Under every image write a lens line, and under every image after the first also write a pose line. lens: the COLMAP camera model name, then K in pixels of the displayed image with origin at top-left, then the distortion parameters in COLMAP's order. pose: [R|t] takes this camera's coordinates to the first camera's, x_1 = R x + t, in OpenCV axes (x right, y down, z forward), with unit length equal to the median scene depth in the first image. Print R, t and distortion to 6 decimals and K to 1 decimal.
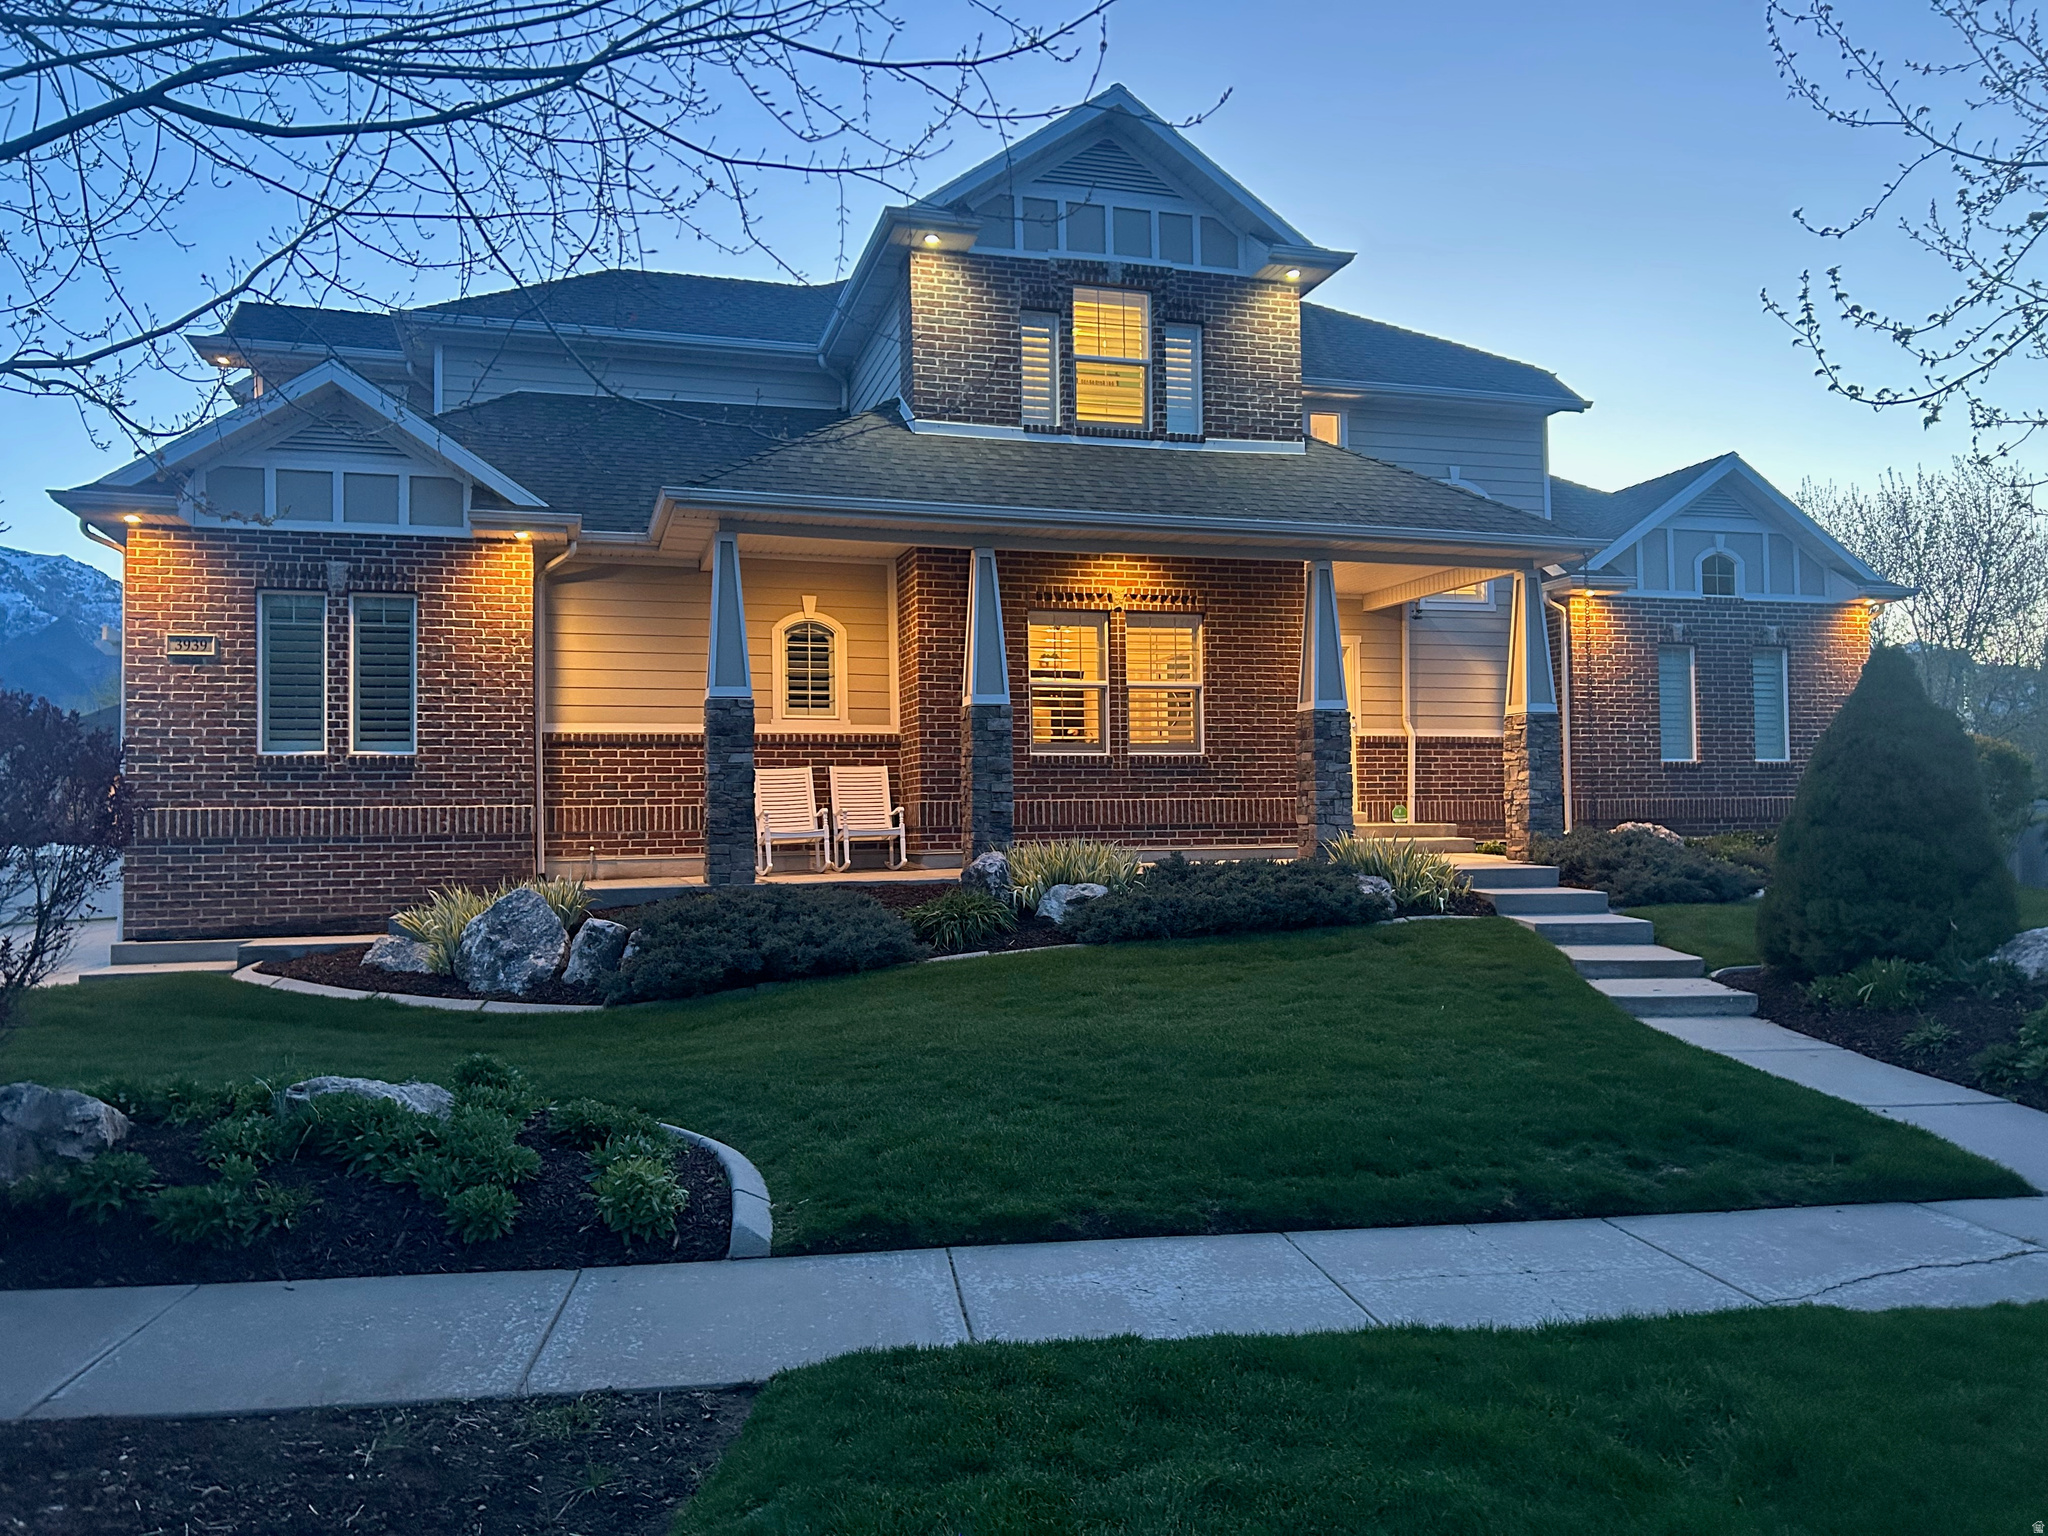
lens RADIAL K [[1545.6, 0, 1024.0], [0, 1545.6, 768.0], [0, 0, 1]] dist [0.090305, -0.105490]
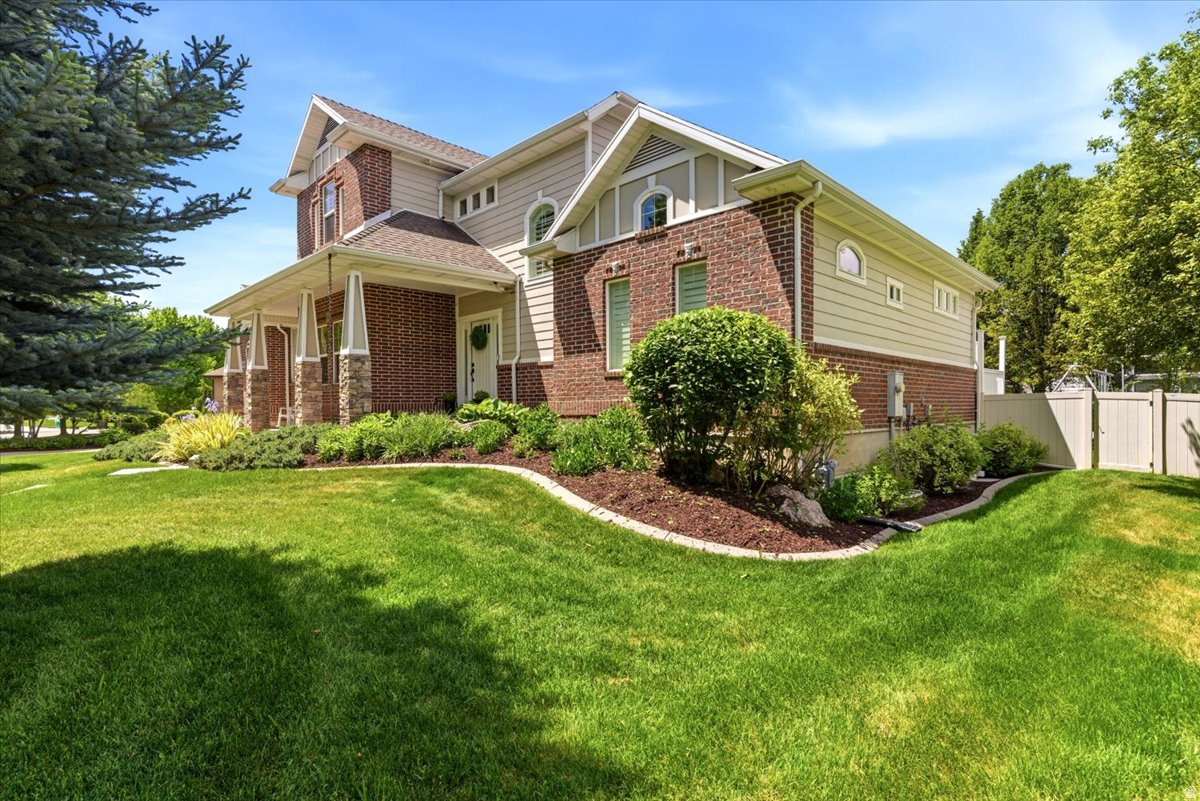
lens RADIAL K [[580.3, 0, 600.0], [0, 580.3, 400.5], [0, 0, 1]] dist [-0.004246, -0.001131]
pose [[0.481331, 0.004297, -0.876528, 1.062966], [0.038422, 0.998923, 0.025996, 0.008318], [0.875696, -0.046191, 0.480648, 0.986272]]
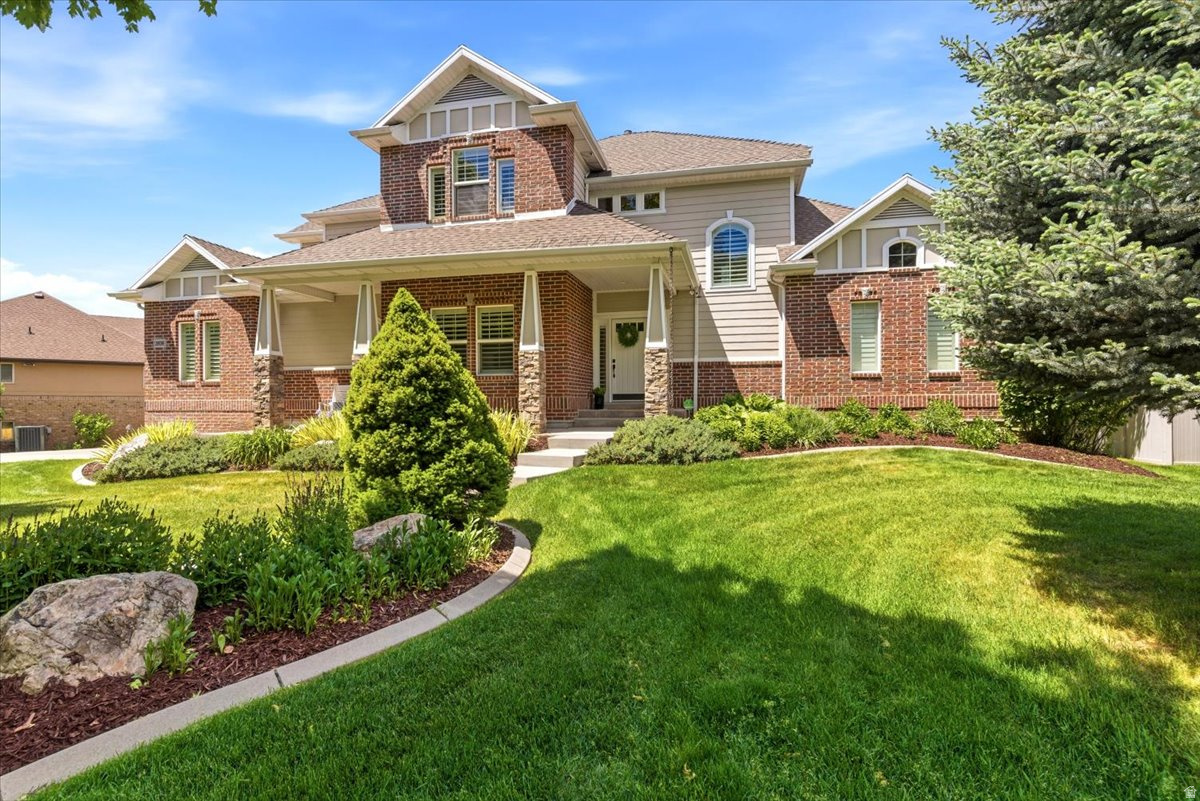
lens RADIAL K [[580.3, 0, 600.0], [0, 580.3, 400.5], [0, 0, 1]] dist [-0.004246, -0.001131]
pose [[0.865034, 0.006098, -0.501677, 0.623975], [0.013949, 0.999247, 0.036197, -0.001635], [0.501520, -0.038310, 0.864298, 0.442804]]
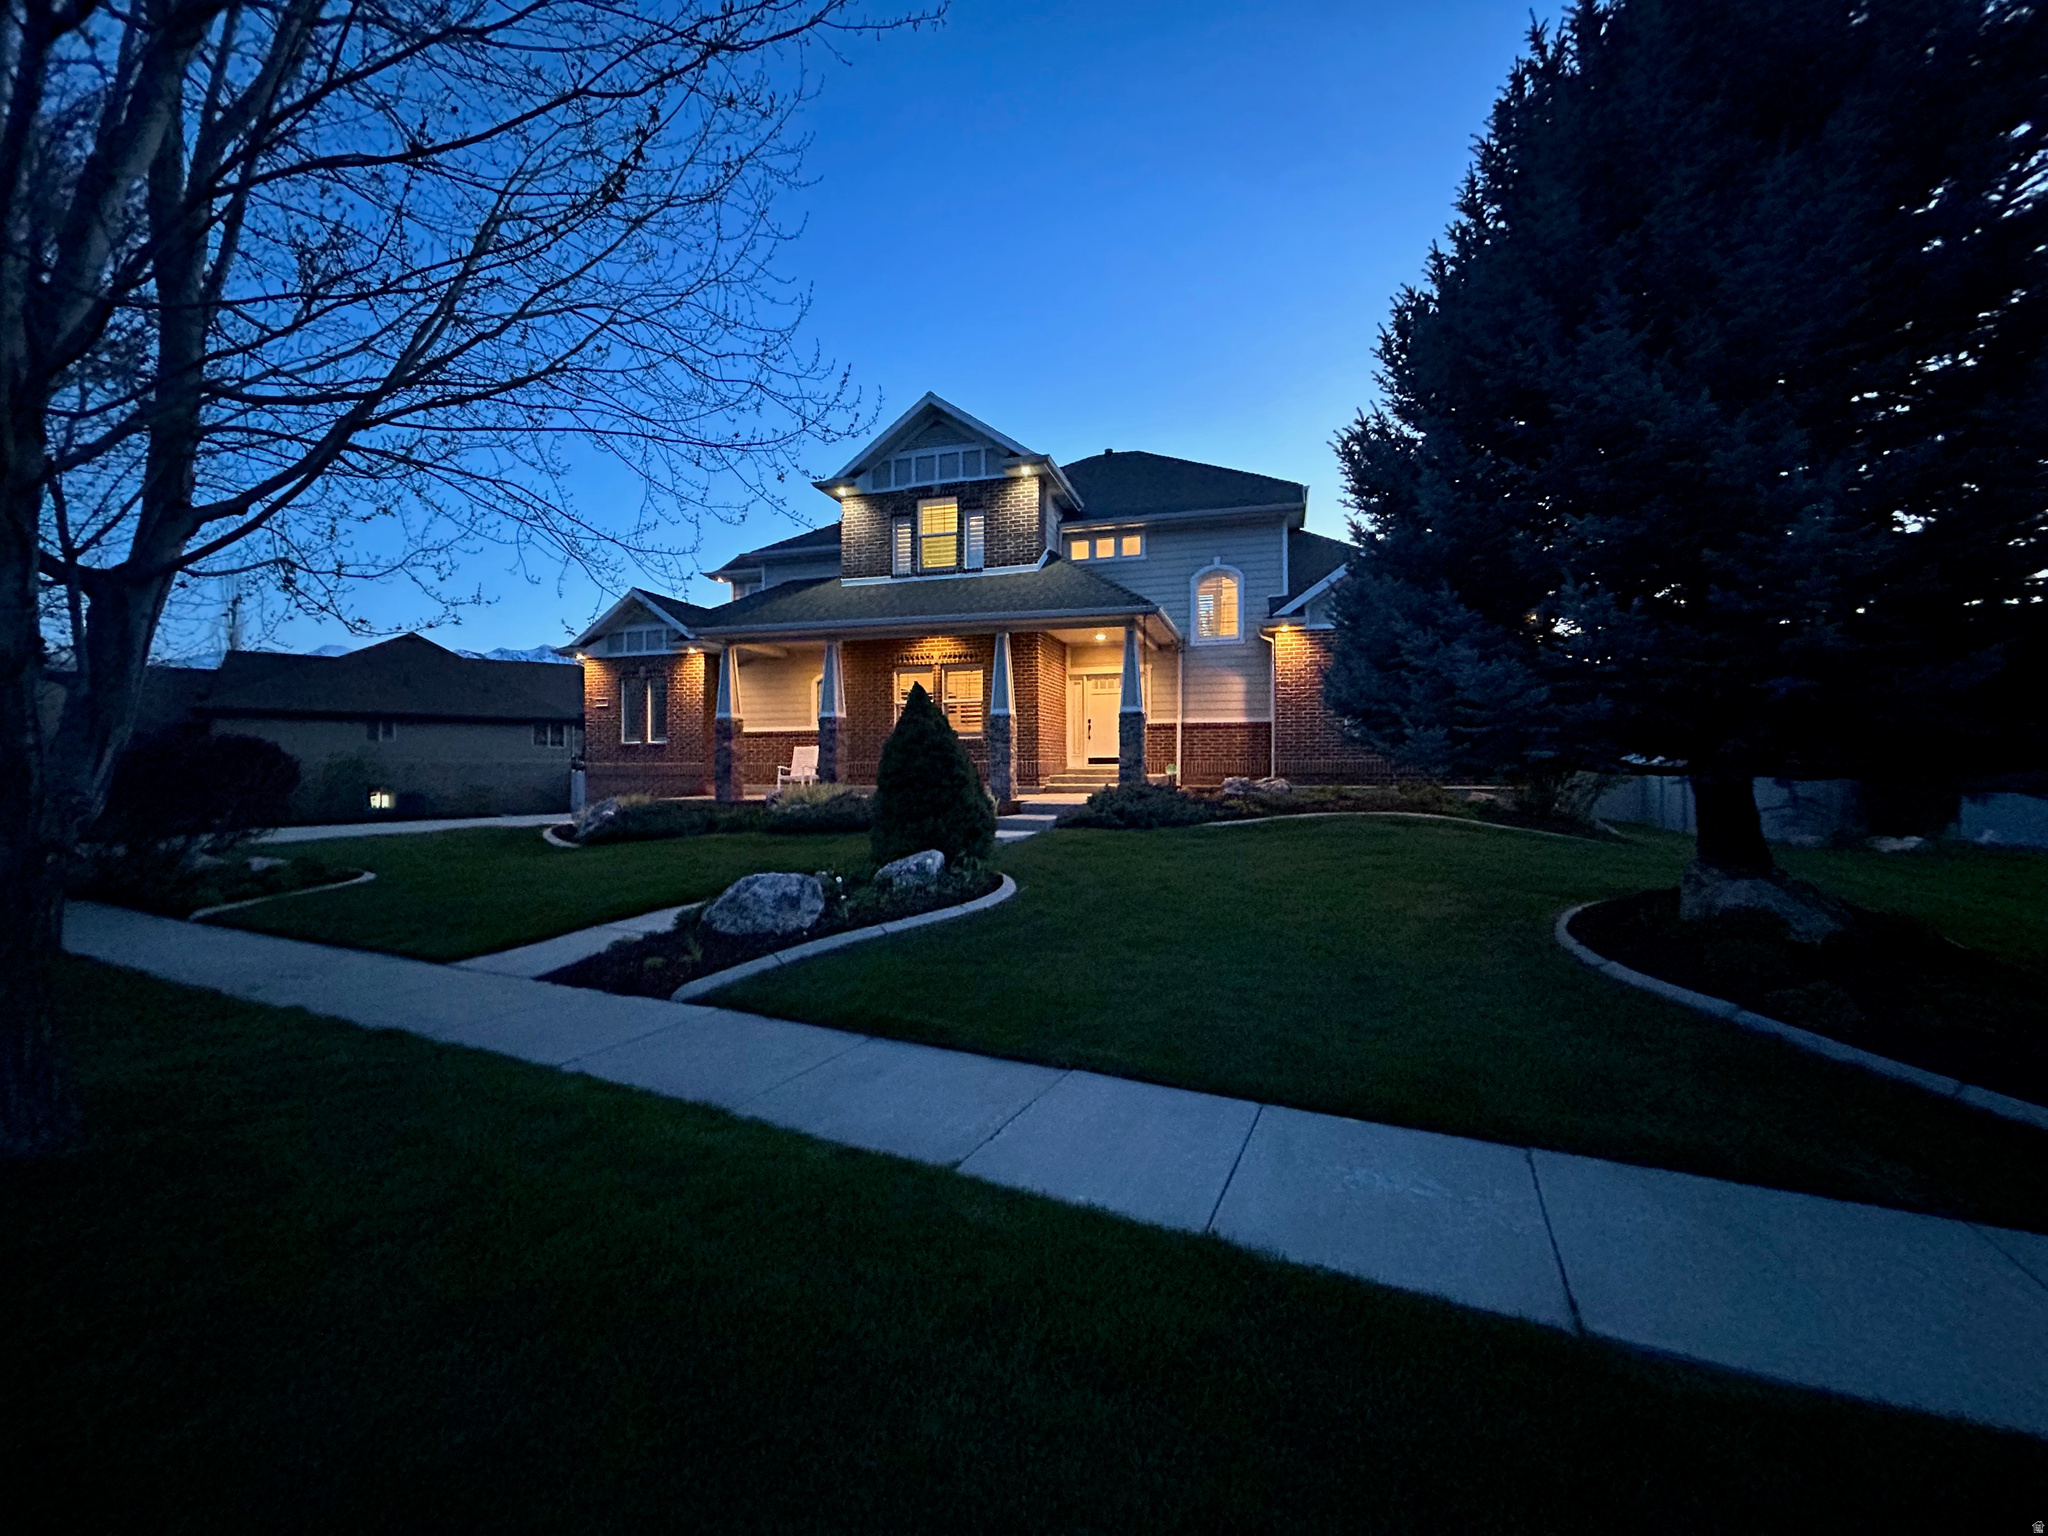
lens RADIAL K [[831.4, 0, 1024.0], [0, 831.4, 768.0], [0, 0, 1]] dist [0.008442, -0.000080]
pose [[0.831631, 0.012522, -0.555187, 0.770760], [0.014260, 0.998935, 0.043890, -0.016900], [0.555145, -0.044417, 0.830567, 0.198111]]
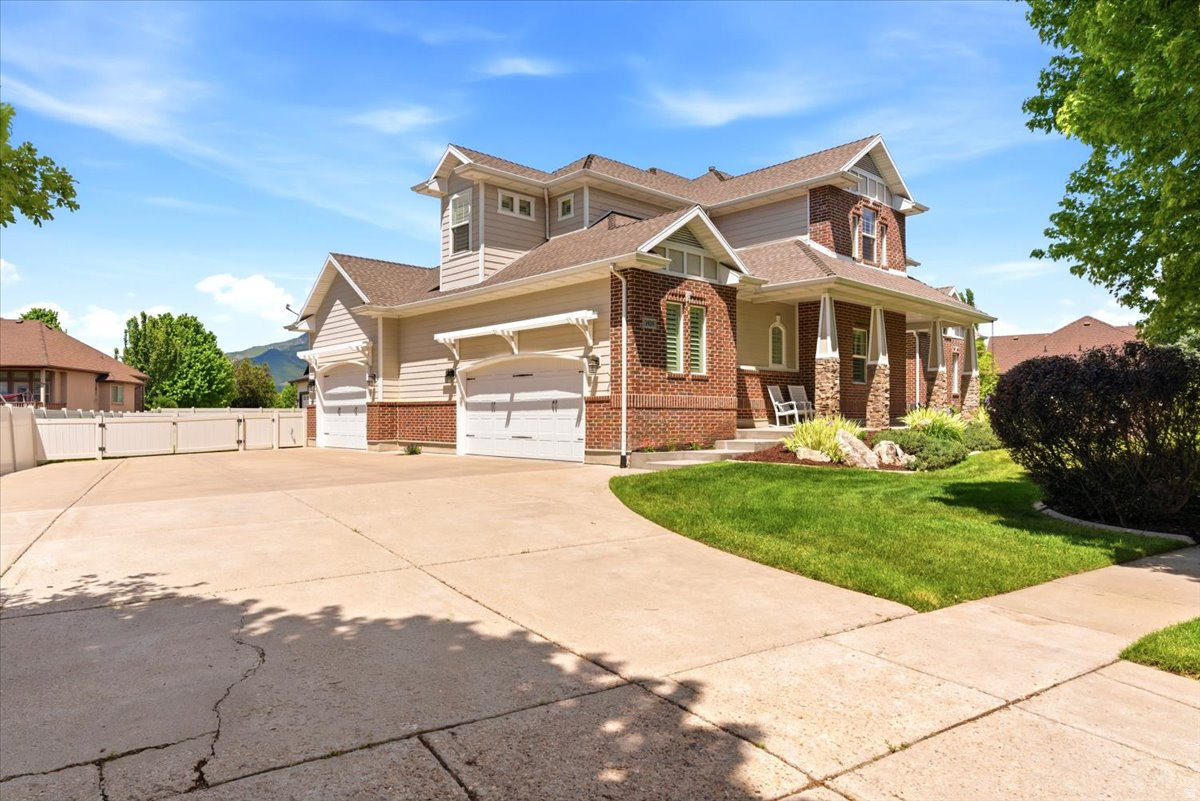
lens RADIAL K [[740.4, 0, 602.5], [0, 740.4, 432.4], [0, 0, 1]] dist [-0.022896, -0.000160]
pose [[0.900303, 0.005354, 0.435231, -0.957943], [-0.031752, 0.998068, 0.053402, 0.022093], [-0.434104, -0.061898, 0.898734, 0.046245]]
